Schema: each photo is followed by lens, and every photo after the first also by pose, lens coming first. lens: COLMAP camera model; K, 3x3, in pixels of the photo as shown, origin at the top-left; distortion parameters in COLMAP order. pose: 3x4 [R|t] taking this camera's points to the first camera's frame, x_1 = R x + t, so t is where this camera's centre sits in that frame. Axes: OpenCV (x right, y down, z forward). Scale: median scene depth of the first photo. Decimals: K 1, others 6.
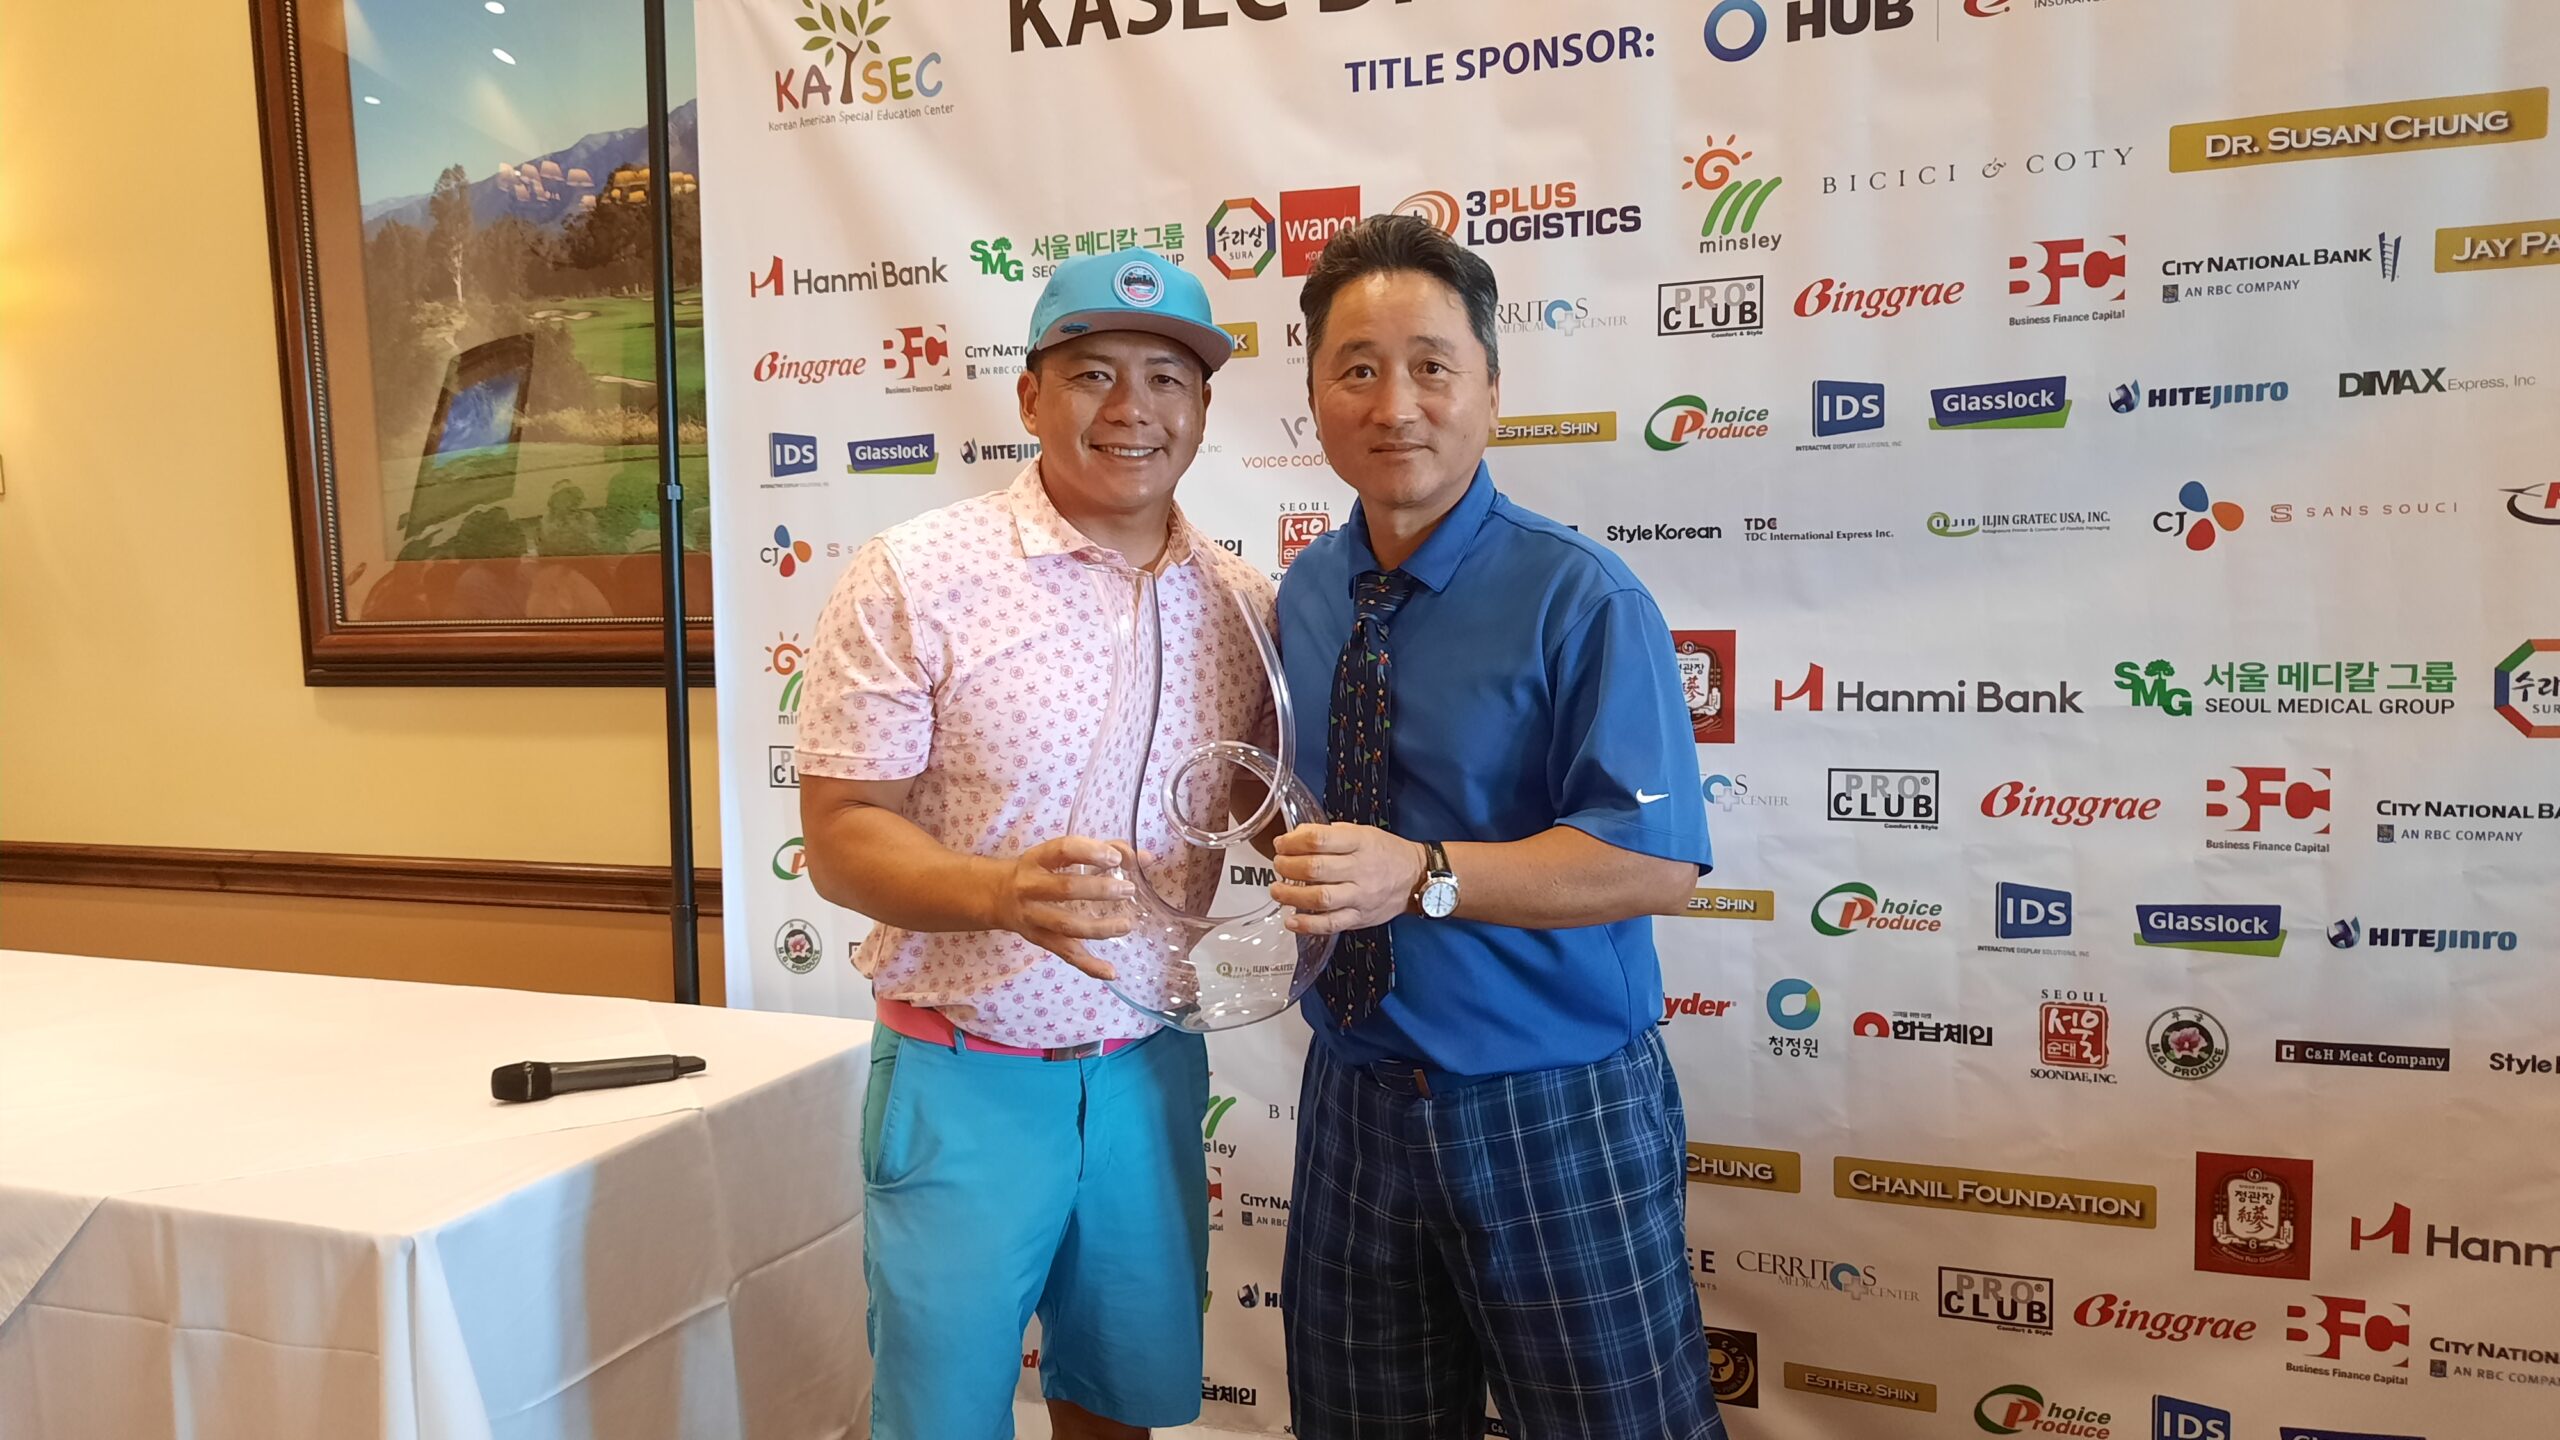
lens RADIAL K [[1909.8, 0, 1286.9], [0, 1909.8, 717.9], [0, 0, 1]] dist [0.050292, -0.064706]
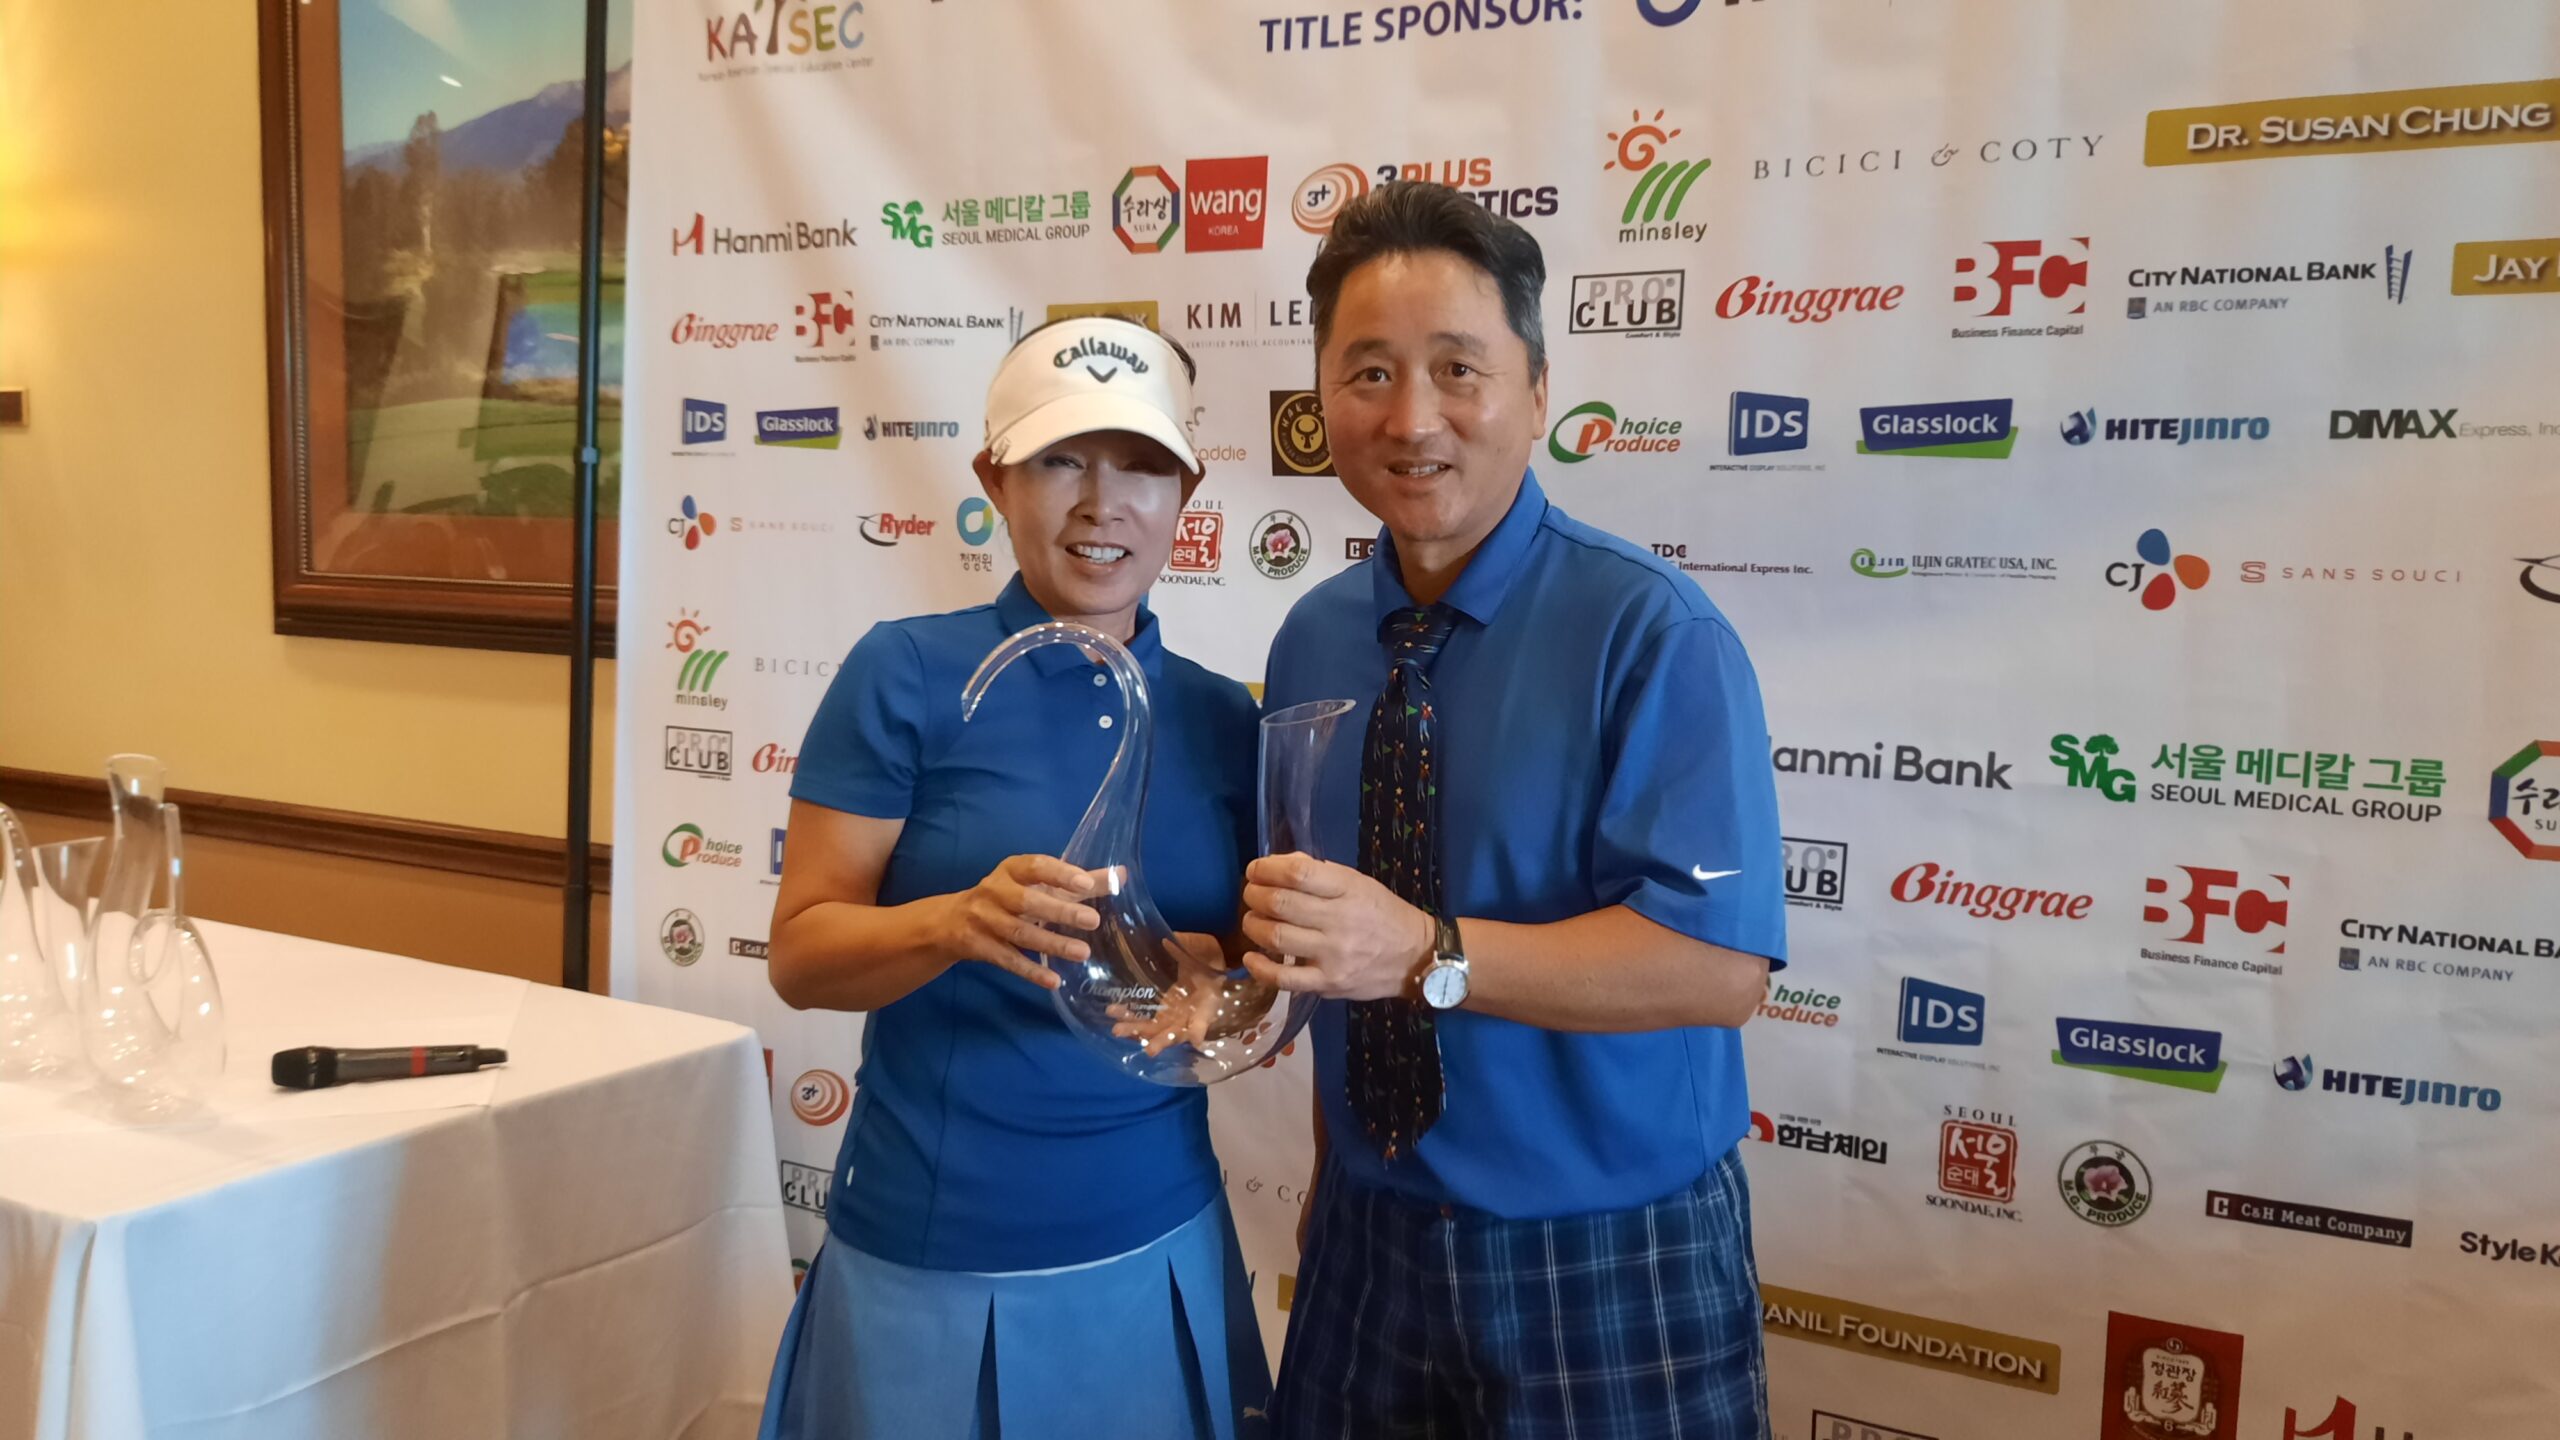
lens RADIAL K [[1906.5, 0, 1287.6], [0, 1906.5, 719.2], [0, 0, 1]] dist [0.044665, -0.060107]
pose [[0.992190, 0.066002, -0.105846, 0.177563], [-0.066070, 0.997811, 0.002864, -0.015001], [0.105803, 0.004151, 0.994378, 0.108082]]
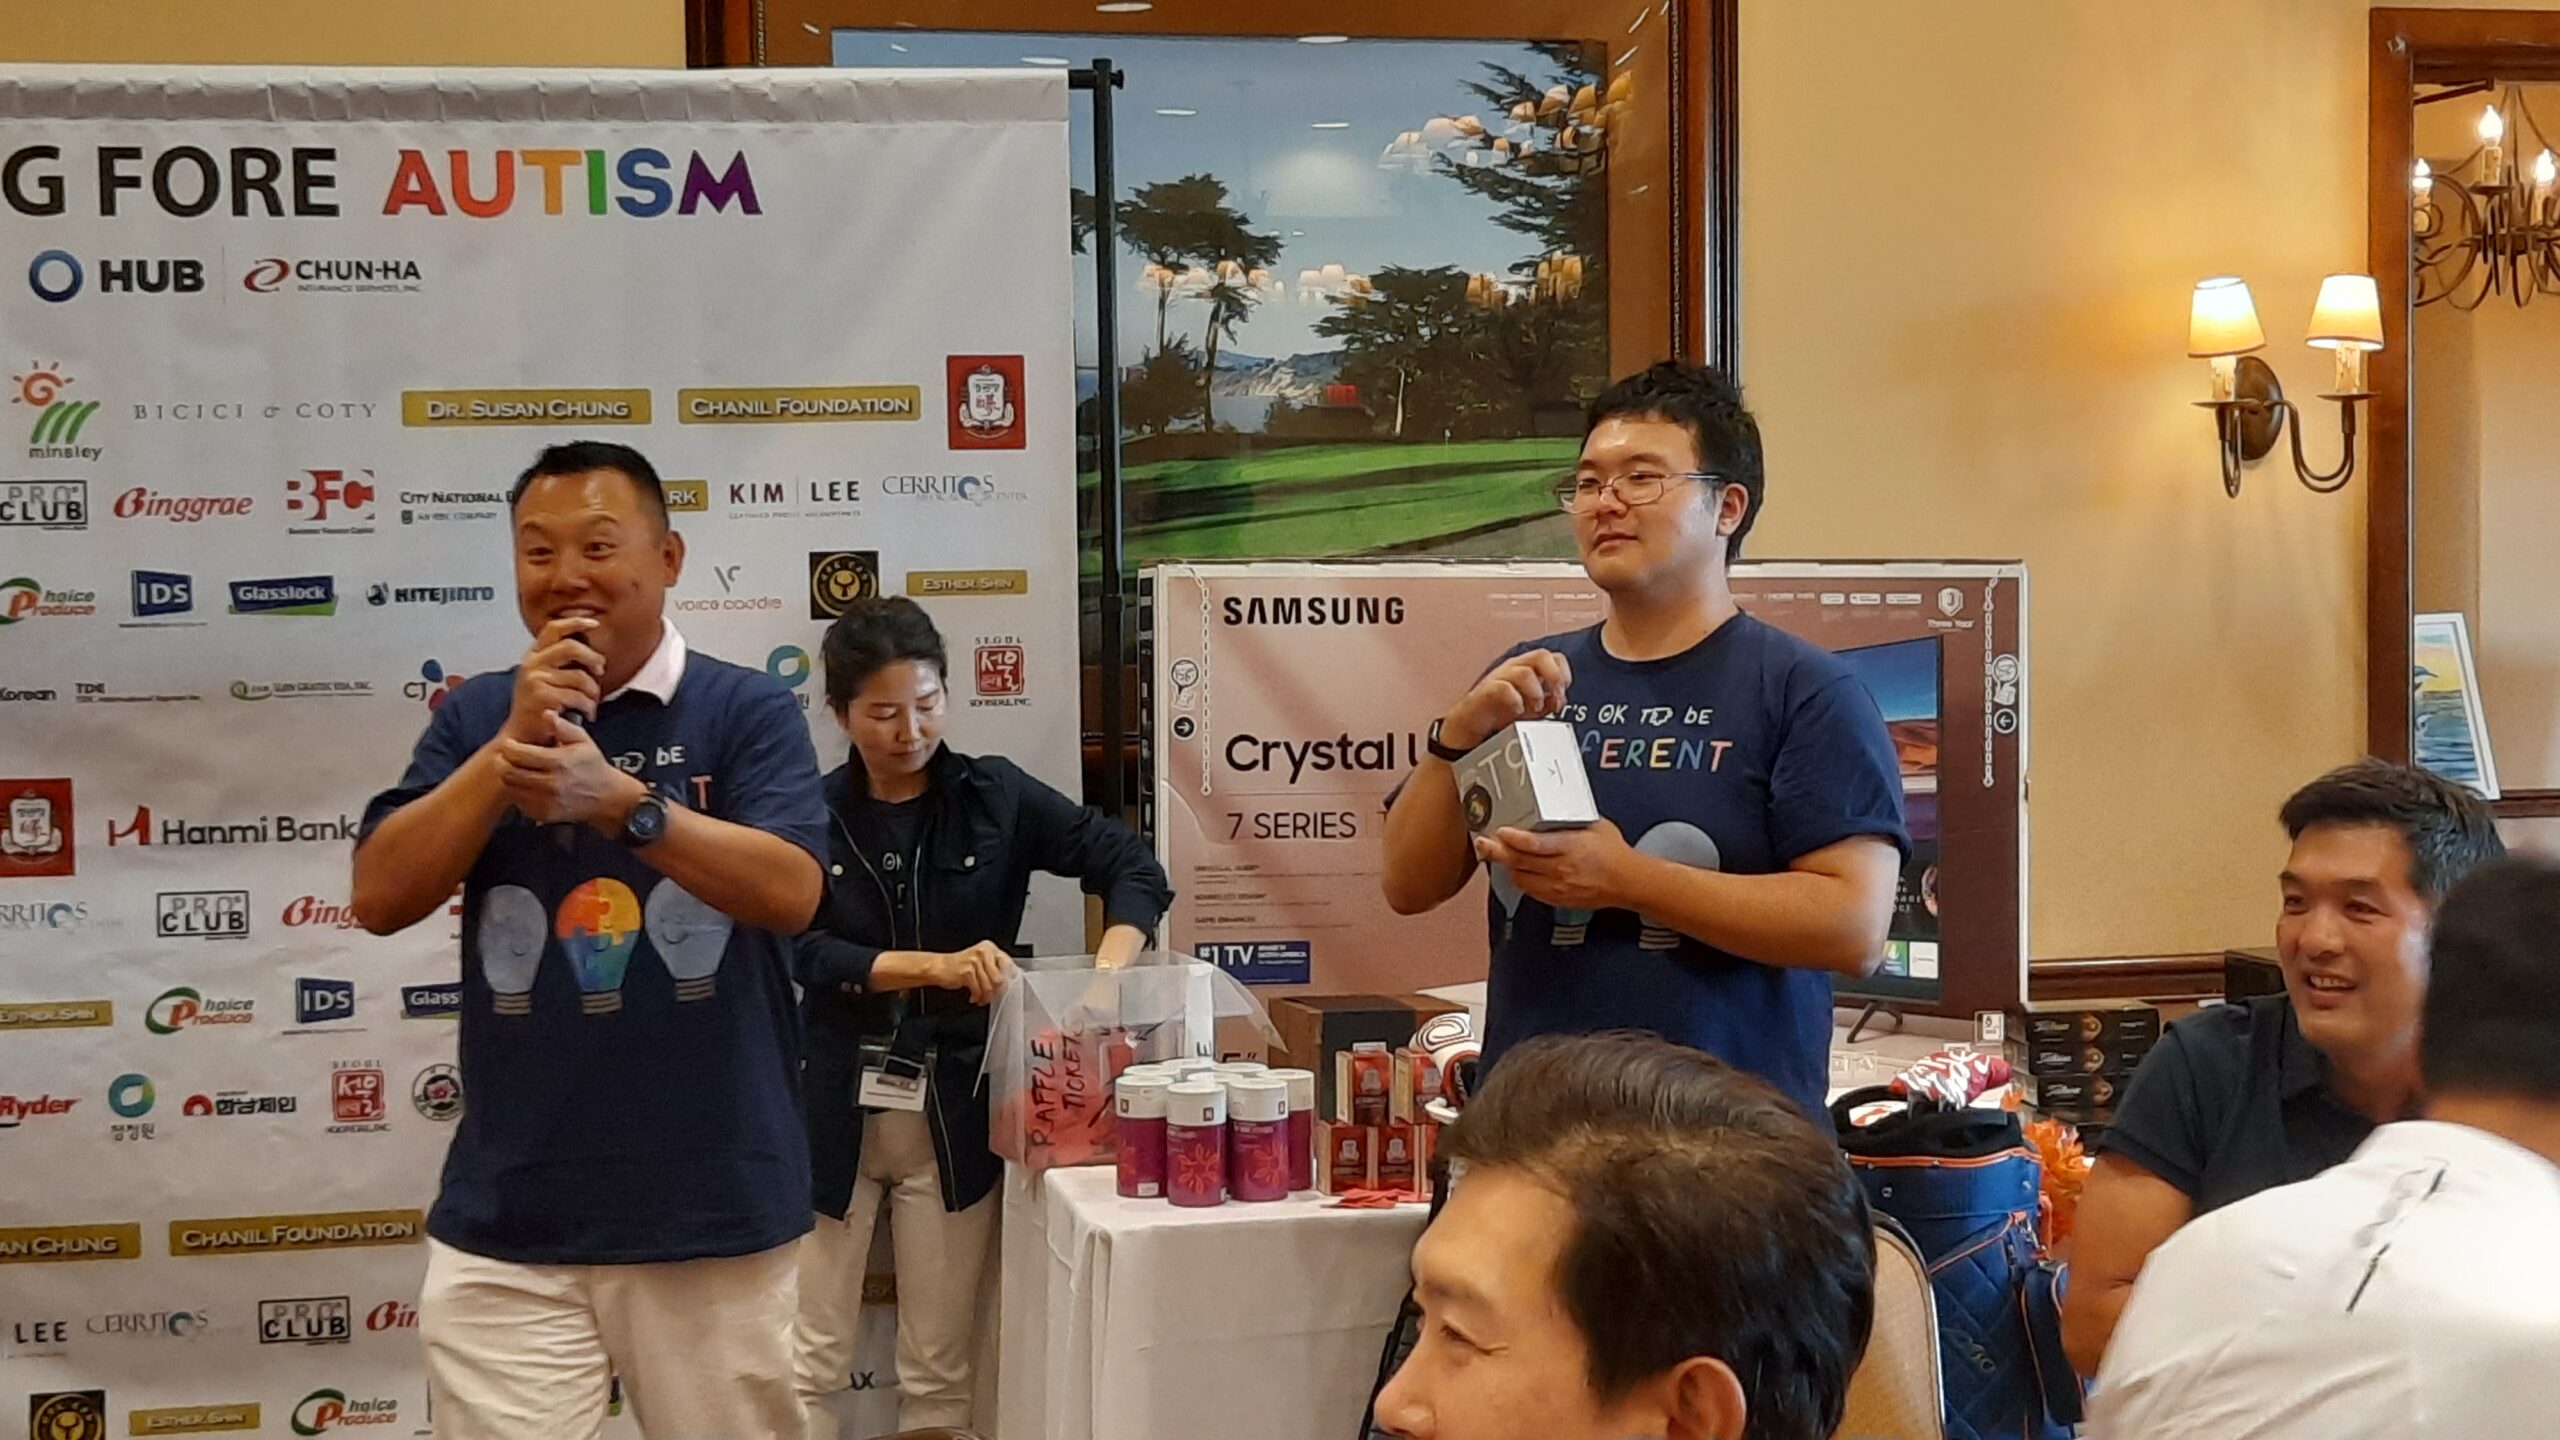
lens RADIAL K [[3003.2, 0, 1276.4], [0, 3003.2, 765.8], [0, 0, 1]] dist [0.017046, -0.035133]
pose [[0.849750, -0.011721, 0.527056, -0.113289], [0.040130, 0.998290, -0.042499, 0.056416], [-0.525656, 0.057264, 0.848768, -0.985433]]
